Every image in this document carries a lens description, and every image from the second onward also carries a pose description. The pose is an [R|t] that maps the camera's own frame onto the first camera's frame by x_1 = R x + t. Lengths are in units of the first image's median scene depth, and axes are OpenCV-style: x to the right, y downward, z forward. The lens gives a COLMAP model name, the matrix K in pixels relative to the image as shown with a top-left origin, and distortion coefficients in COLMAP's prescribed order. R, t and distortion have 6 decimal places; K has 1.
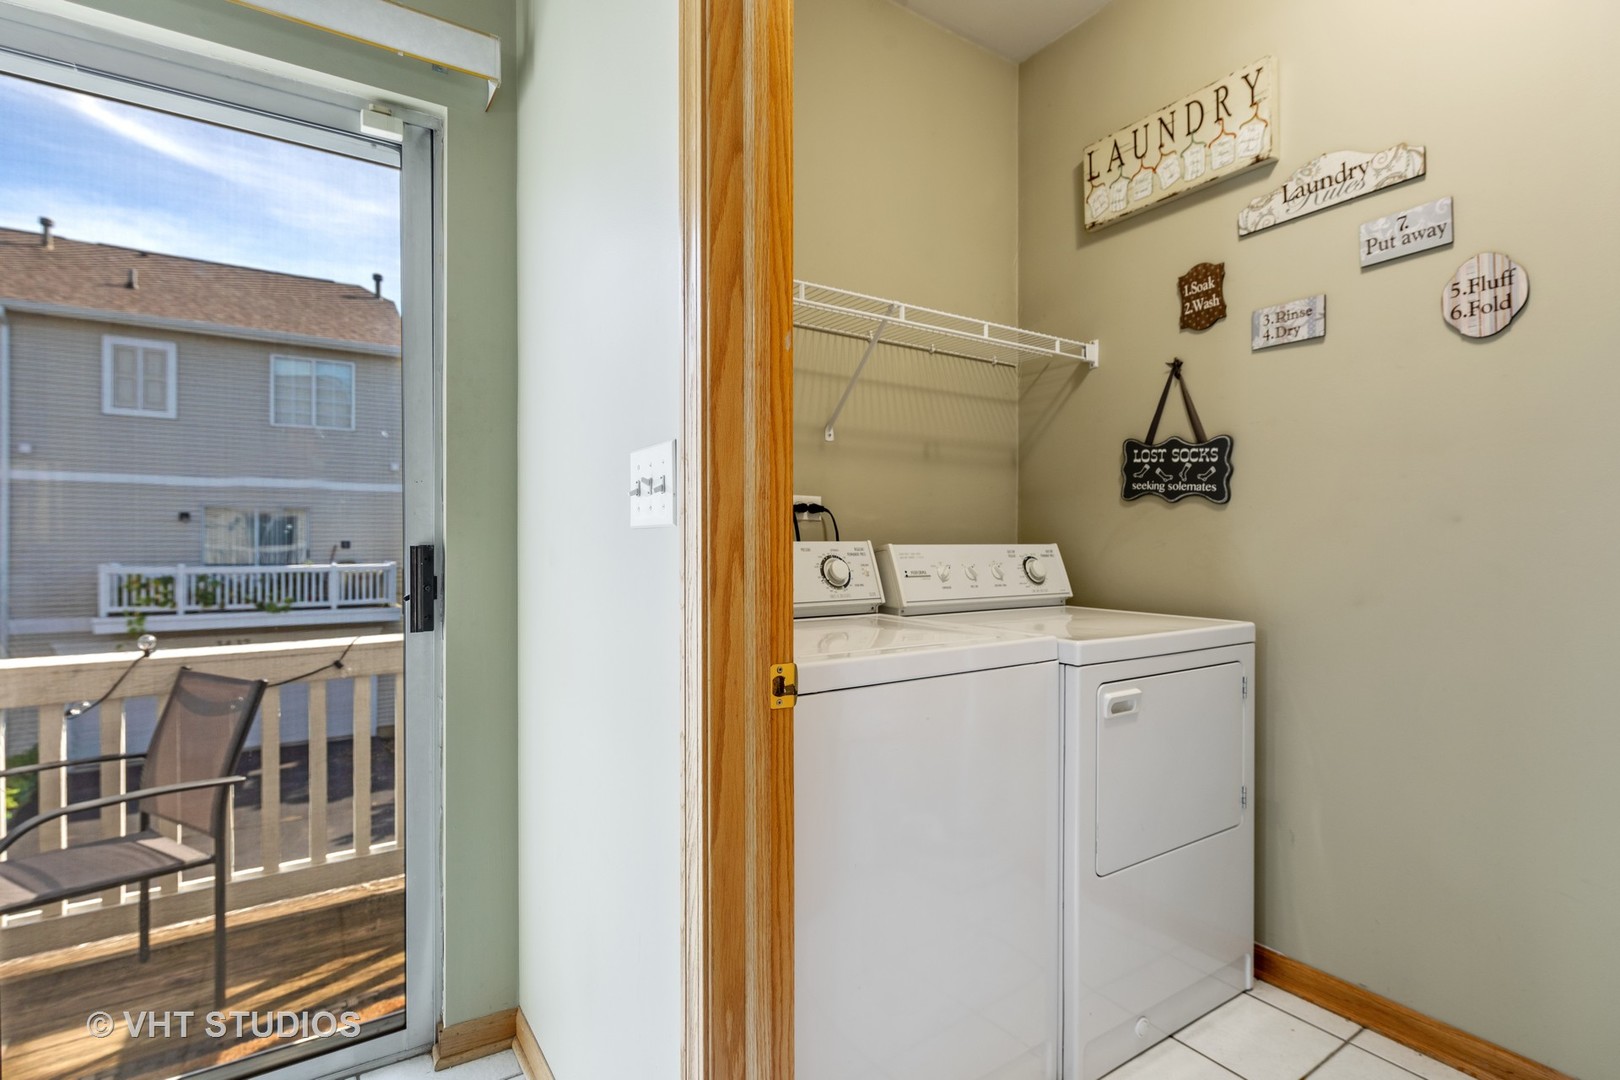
lens RADIAL K [[784.0, 0, 811.3], [0, 784.0, 543.0], [0, 0, 1]] dist [0.004853, -0.000123]
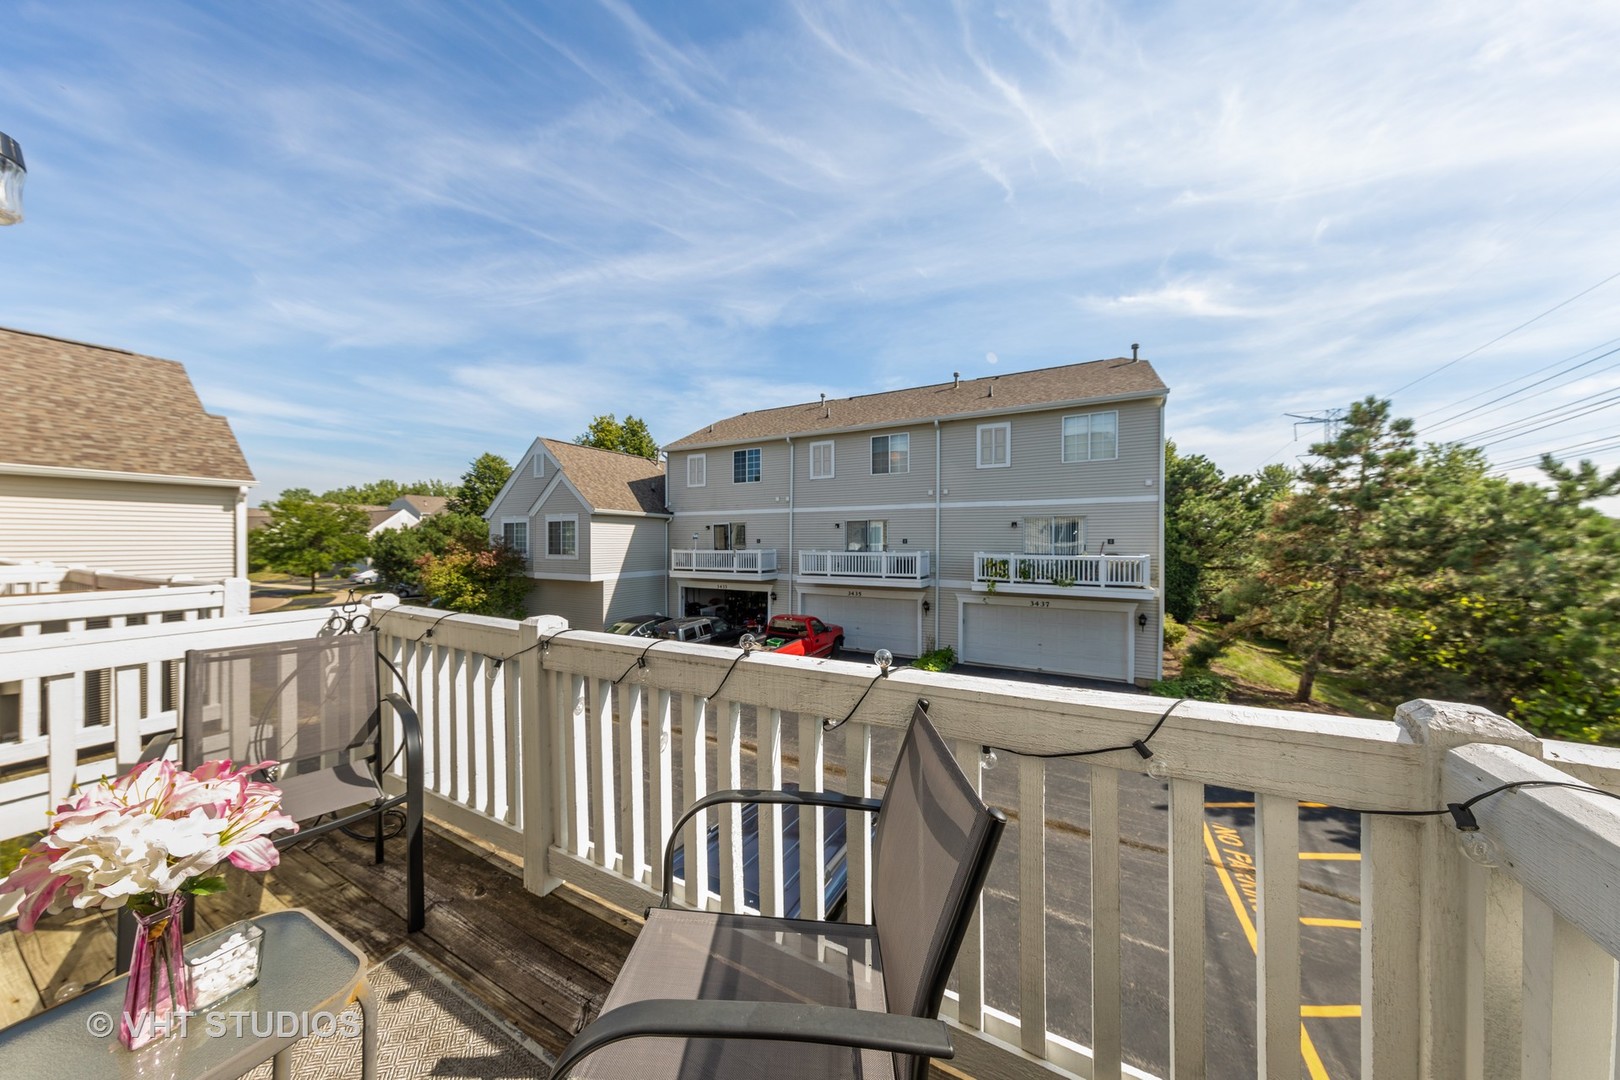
lens RADIAL K [[504.7, 0, 809.3], [0, 504.7, 543.5], [0, 0, 1]] dist [0.005295, 0.000133]
pose [[0.481098, 0.004900, -0.876653, -0.068209], [-0.001357, 0.999987, 0.004845, 0.002026], [0.876666, -0.001141, 0.481099, 0.105664]]
